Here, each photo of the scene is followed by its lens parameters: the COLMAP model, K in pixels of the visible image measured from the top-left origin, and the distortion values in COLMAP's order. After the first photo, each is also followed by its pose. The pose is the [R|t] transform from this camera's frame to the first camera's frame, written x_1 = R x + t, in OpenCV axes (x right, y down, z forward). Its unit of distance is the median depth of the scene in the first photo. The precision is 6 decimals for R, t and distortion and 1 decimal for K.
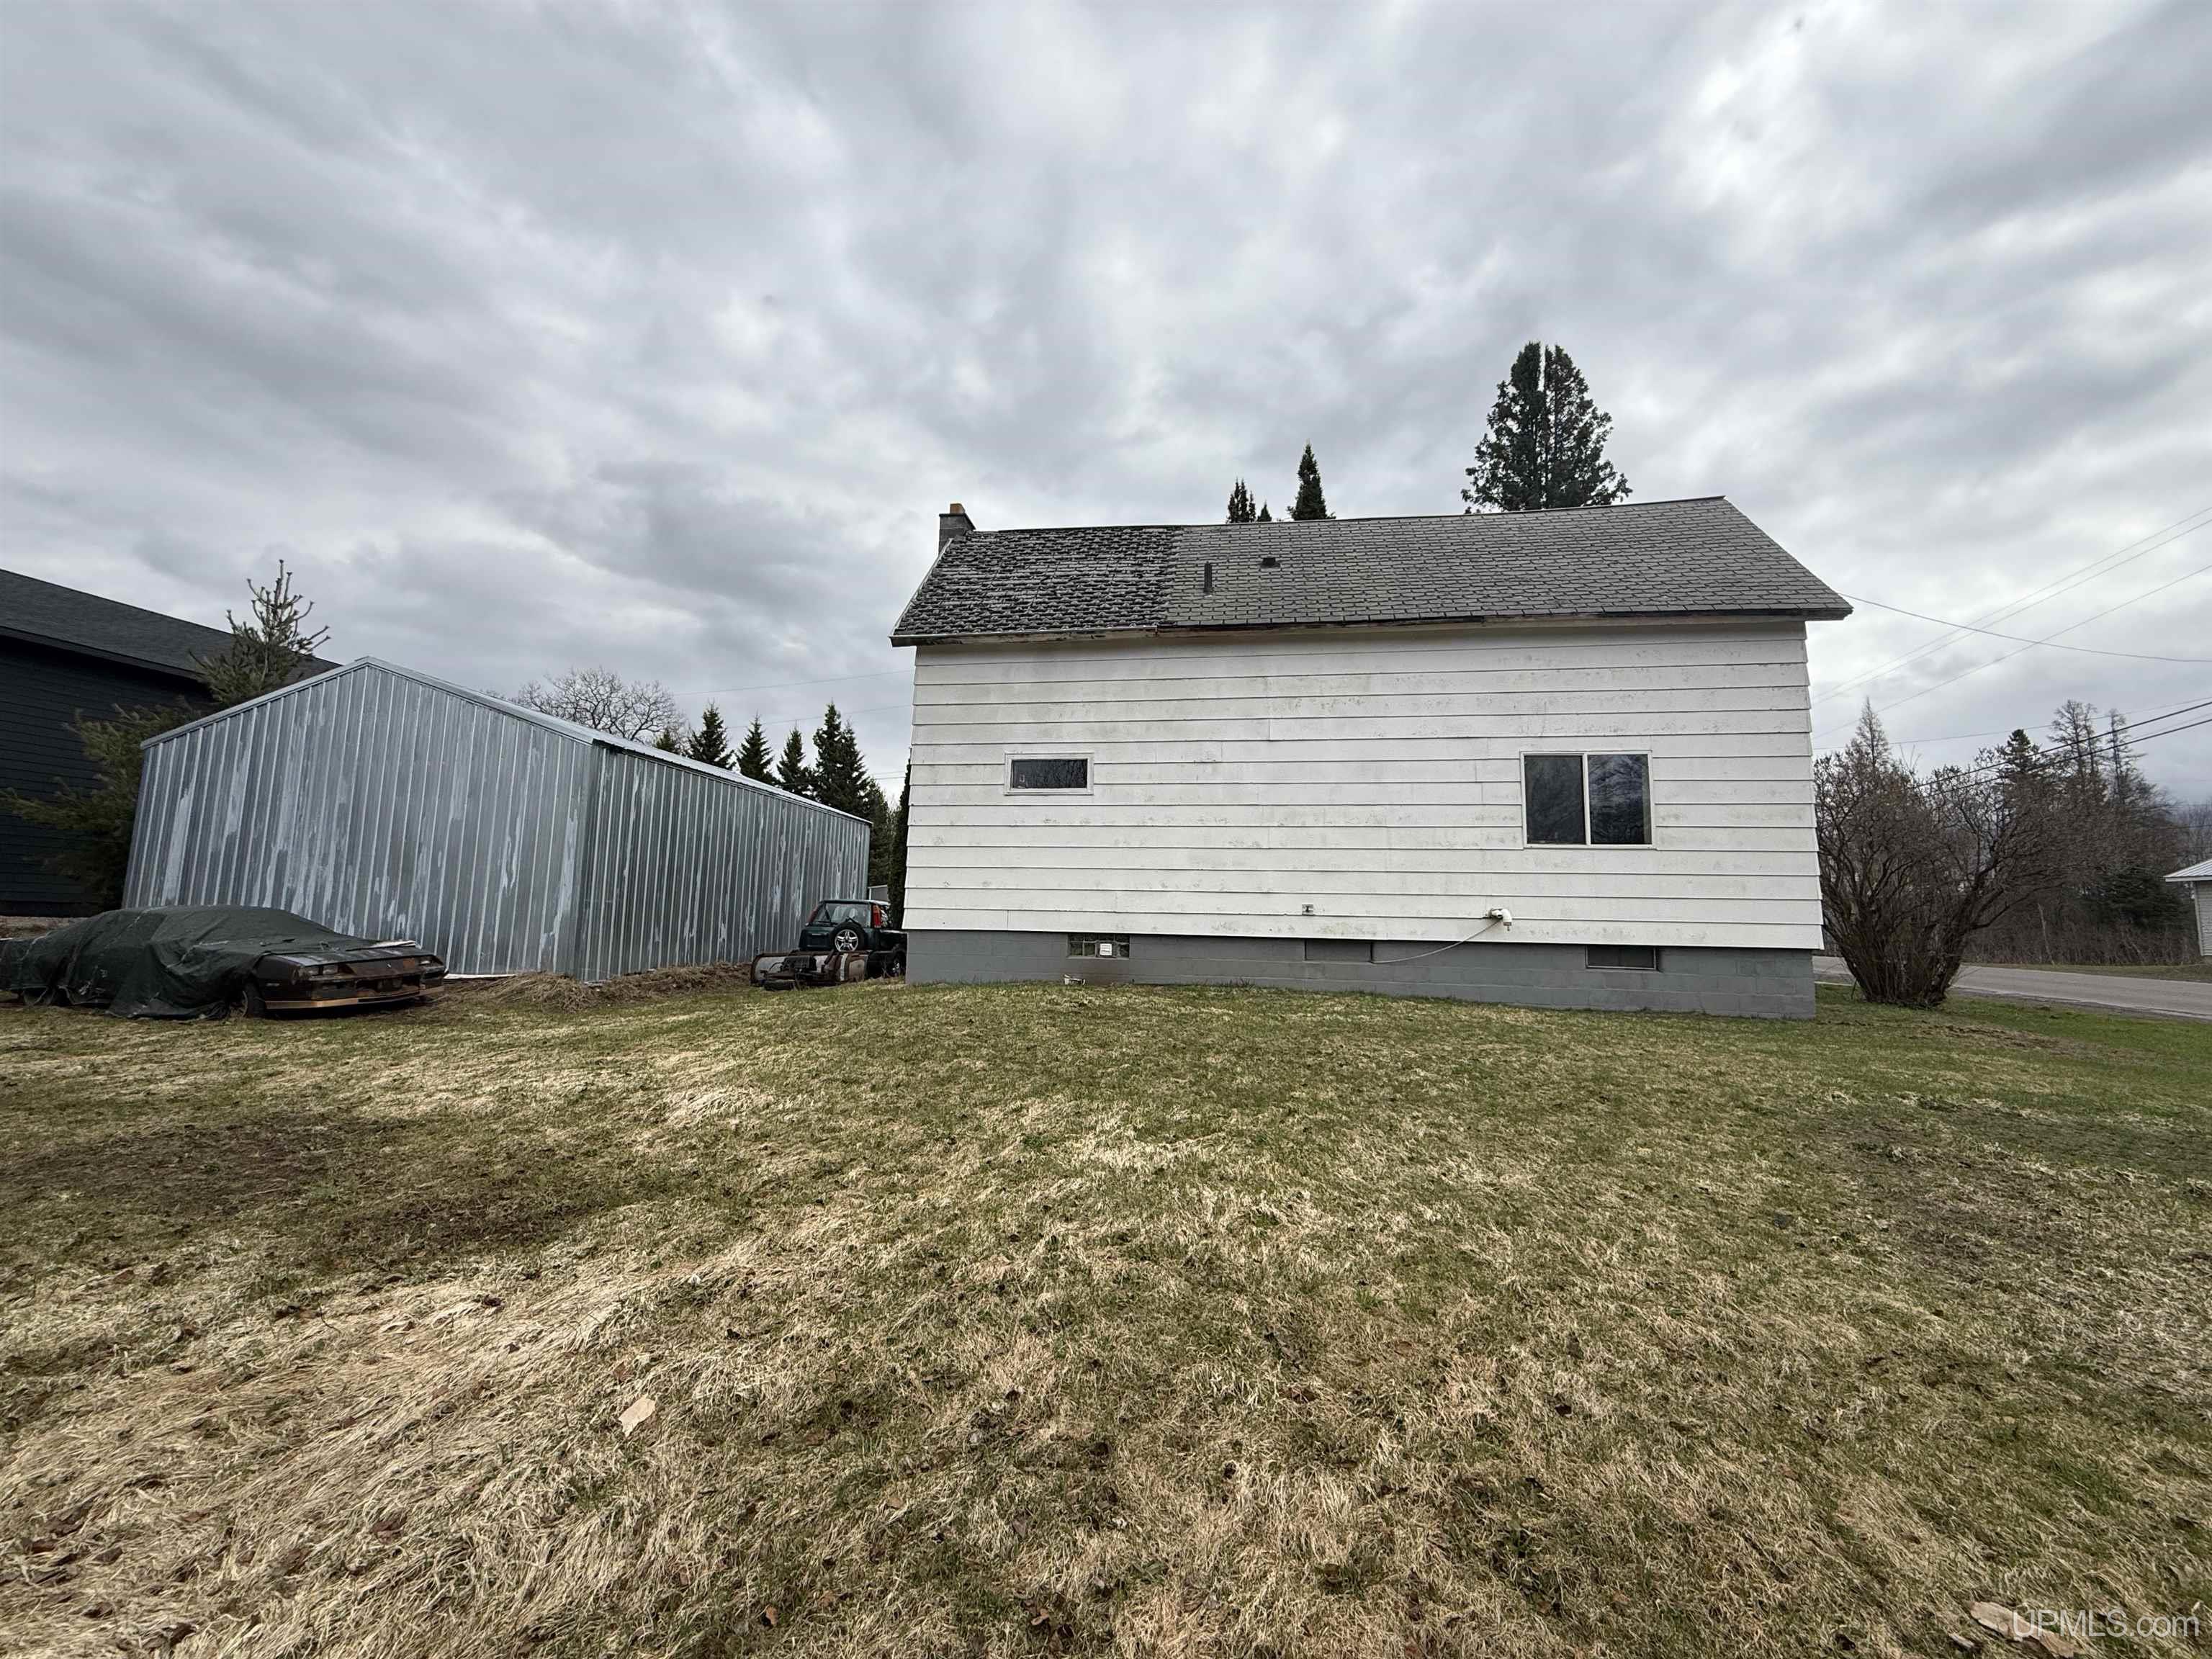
lens RADIAL K [[885.3, 0, 1105.1], [0, 885.3, 824.8], [0, 0, 1]] dist [0.005737, -0.001336]
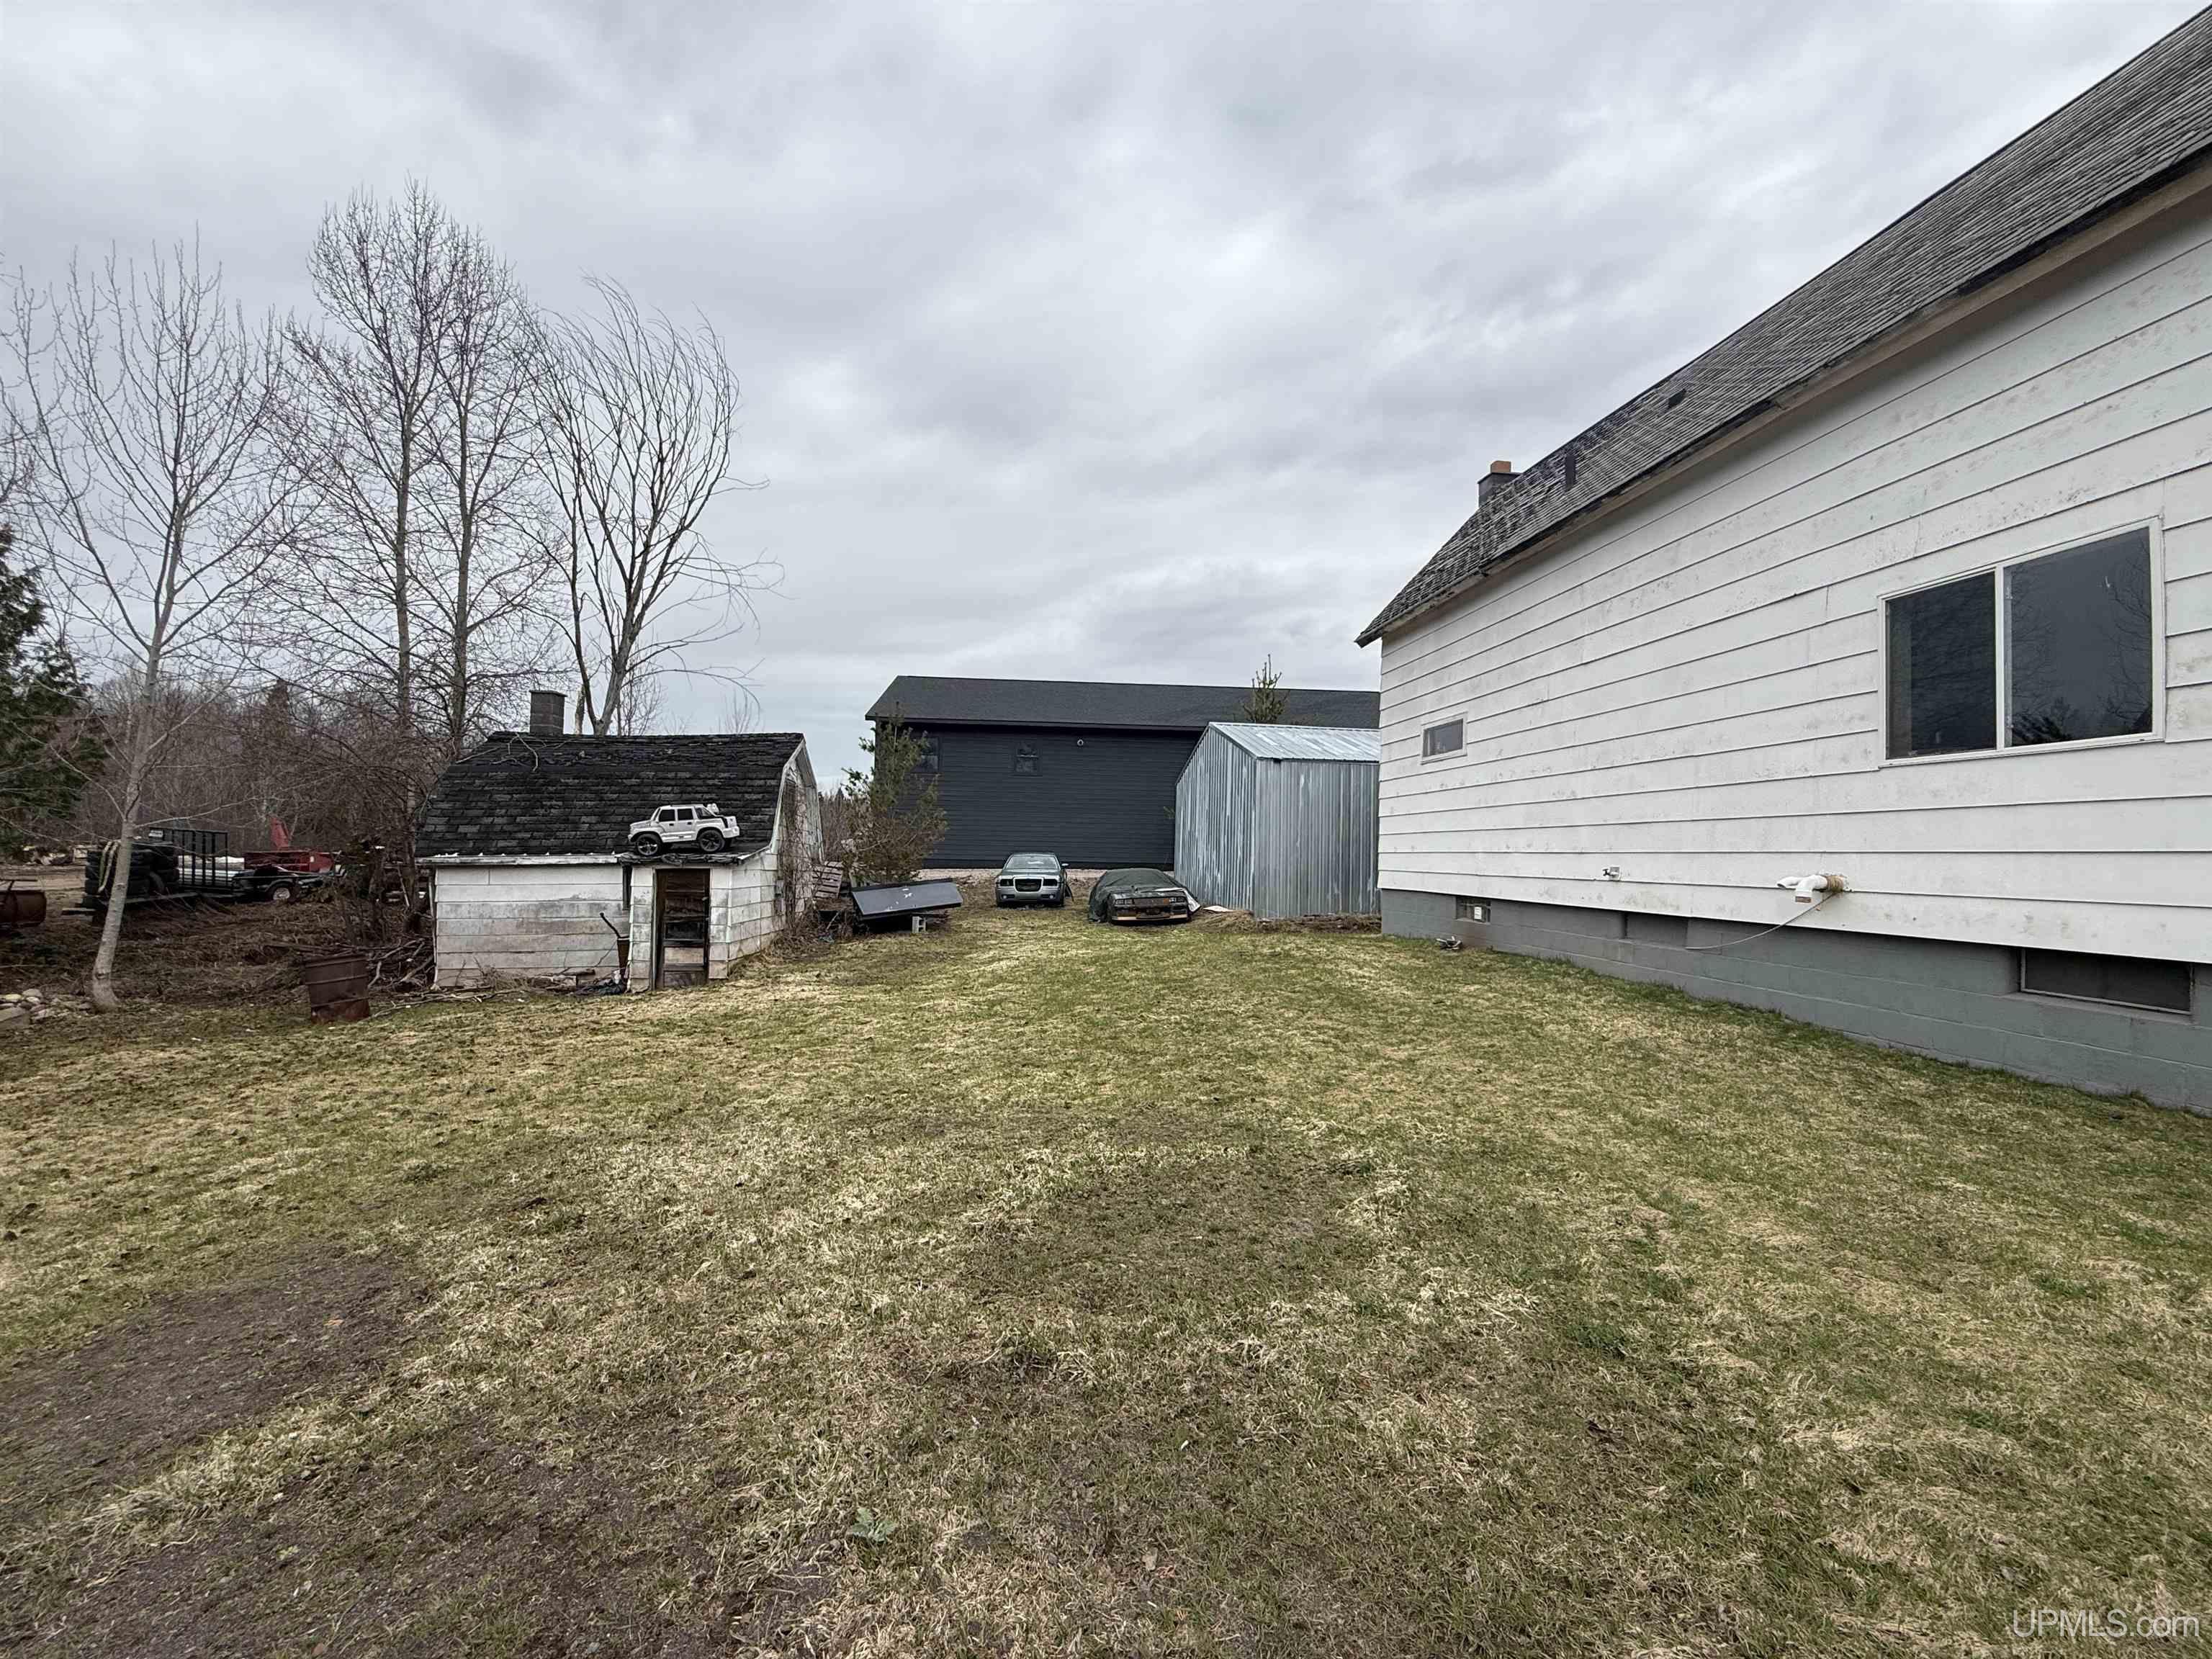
lens RADIAL K [[885.3, 0, 1111.3], [0, 885.3, 827.7], [0, 0, 1]] dist [0.005737, -0.001336]
pose [[0.284431, -0.043907, -0.957691, 0.855754], [0.096392, 0.995198, -0.016999, 0.026274], [0.953838, -0.087478, 0.287297, 0.357572]]
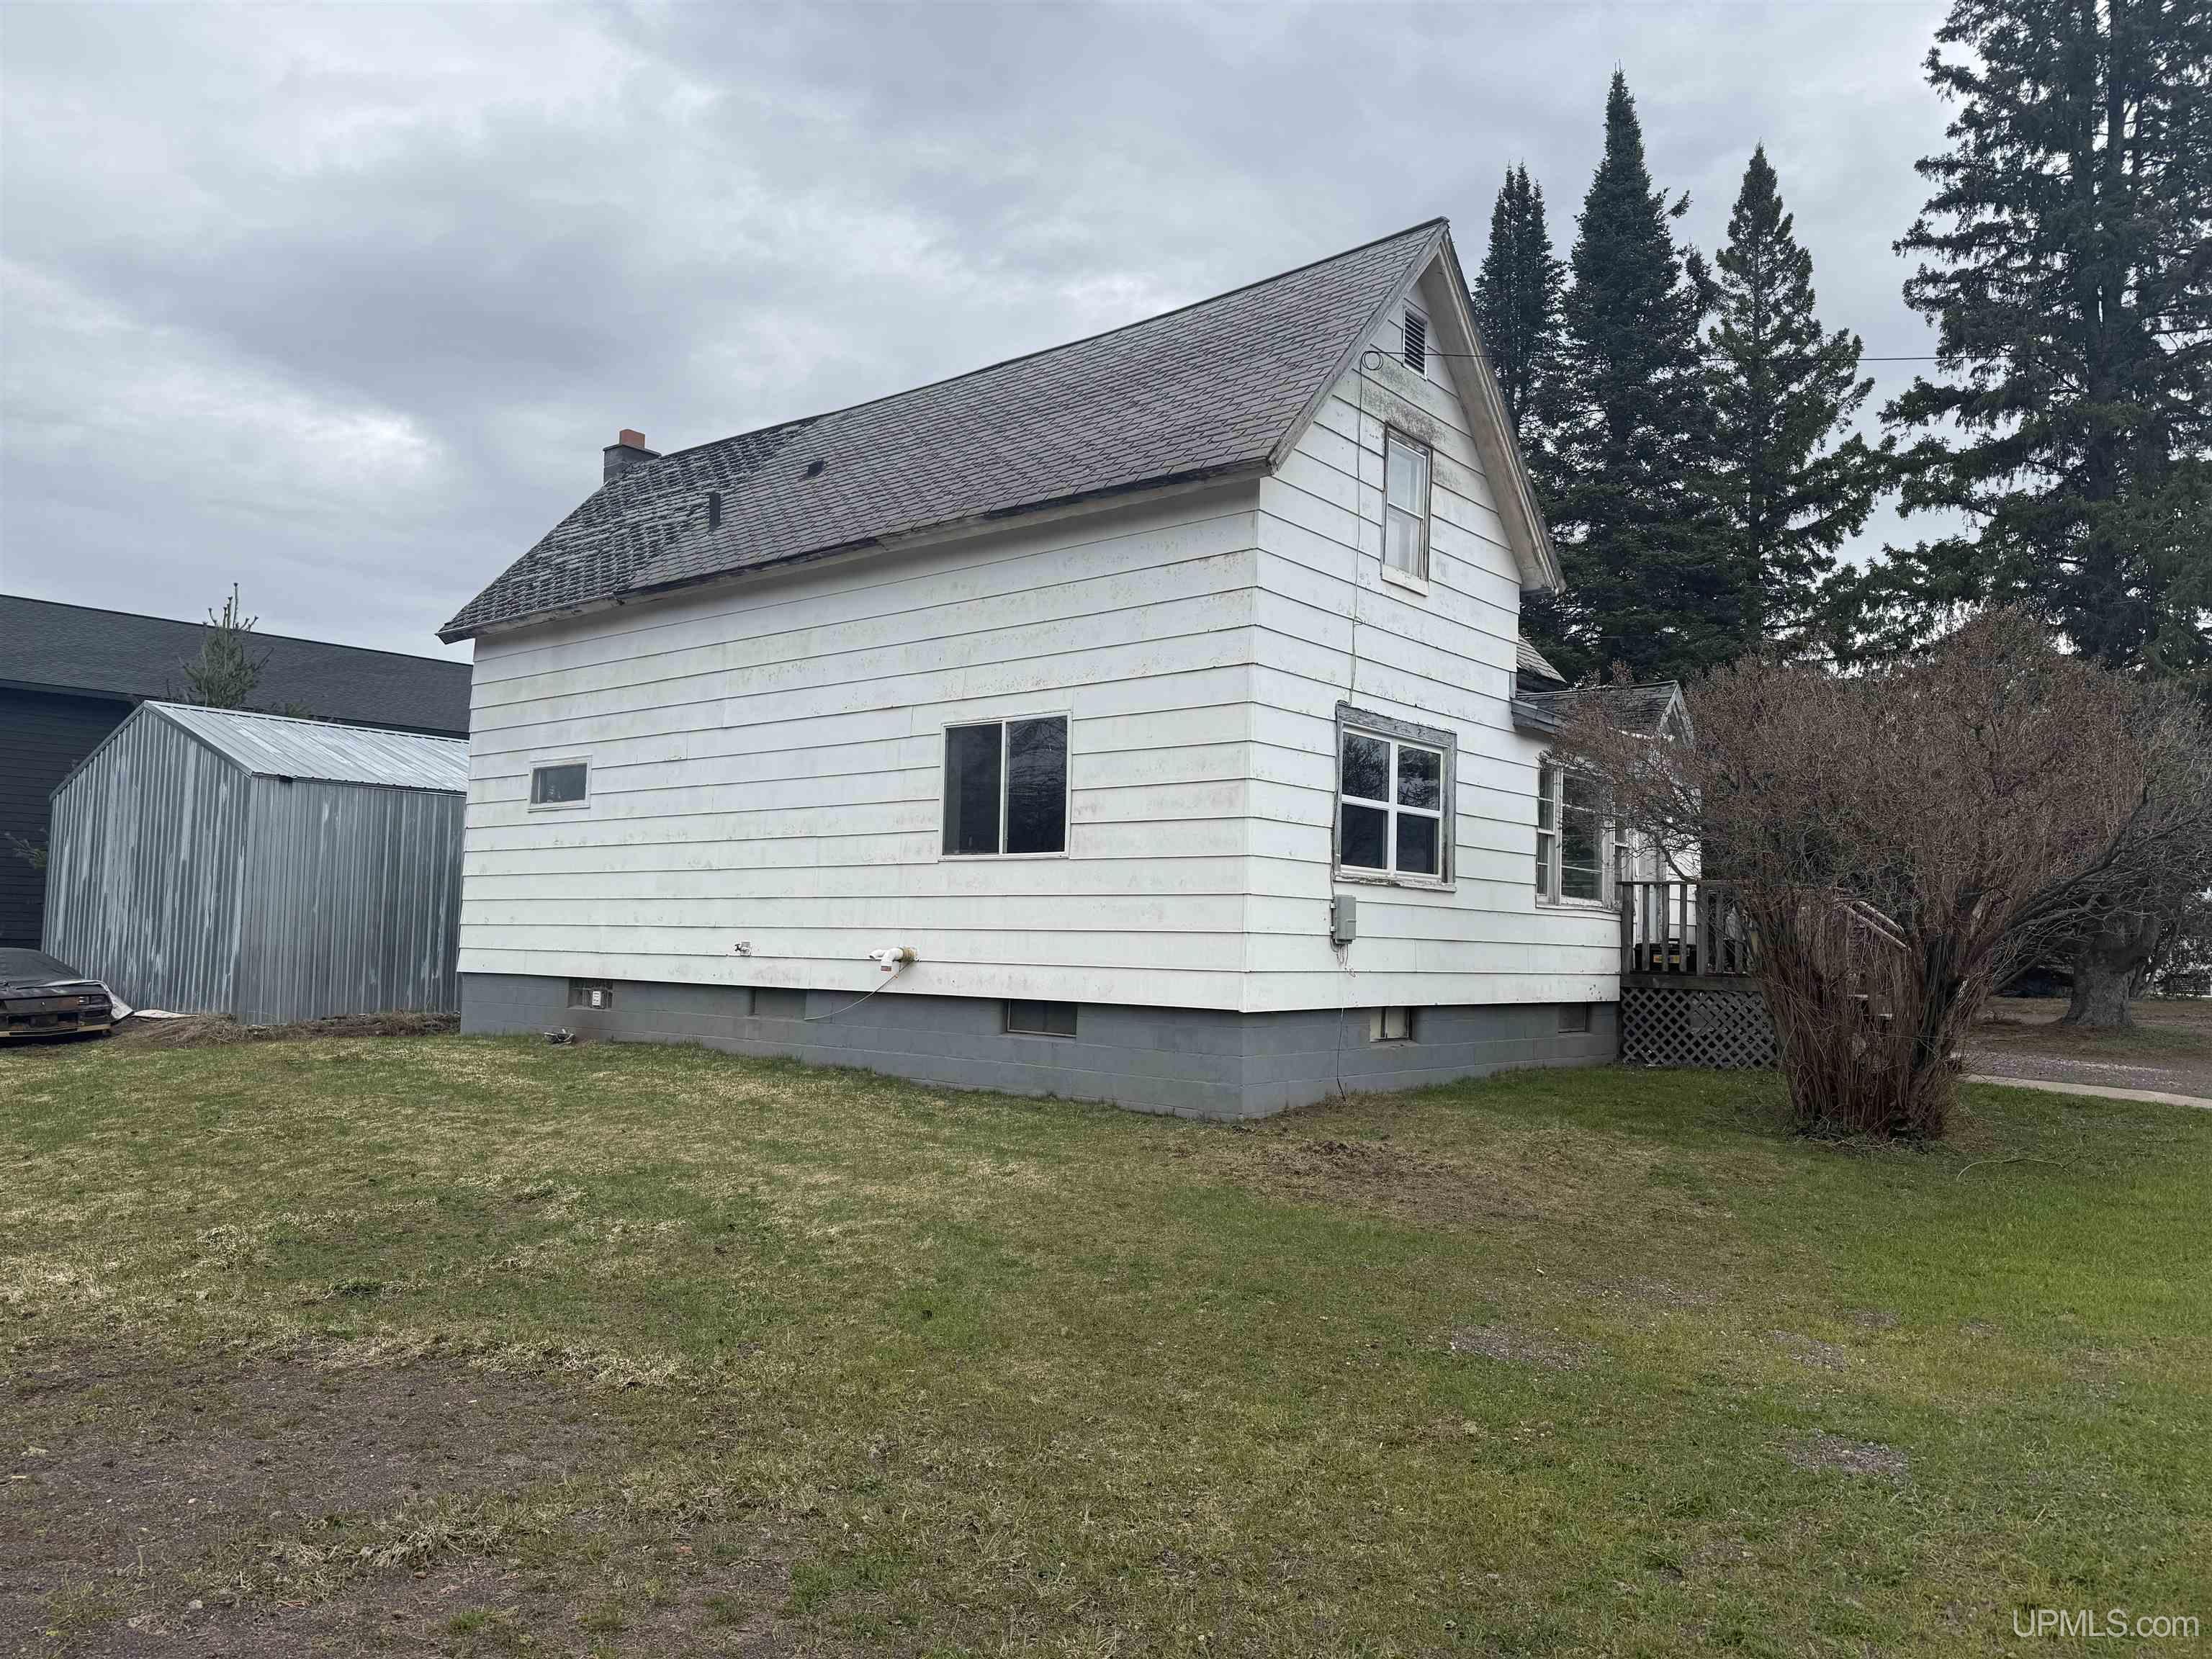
lens RADIAL K [[1561.5, 0, 1126.0], [0, 1561.5, 852.6], [0, 0, 1]] dist [0.062342, -0.066266]
pose [[0.861369, -0.032854, -0.506916, 1.204787], [0.055872, 0.997979, 0.030260, -0.009437], [0.504898, -0.054388, 0.861464, 0.005412]]
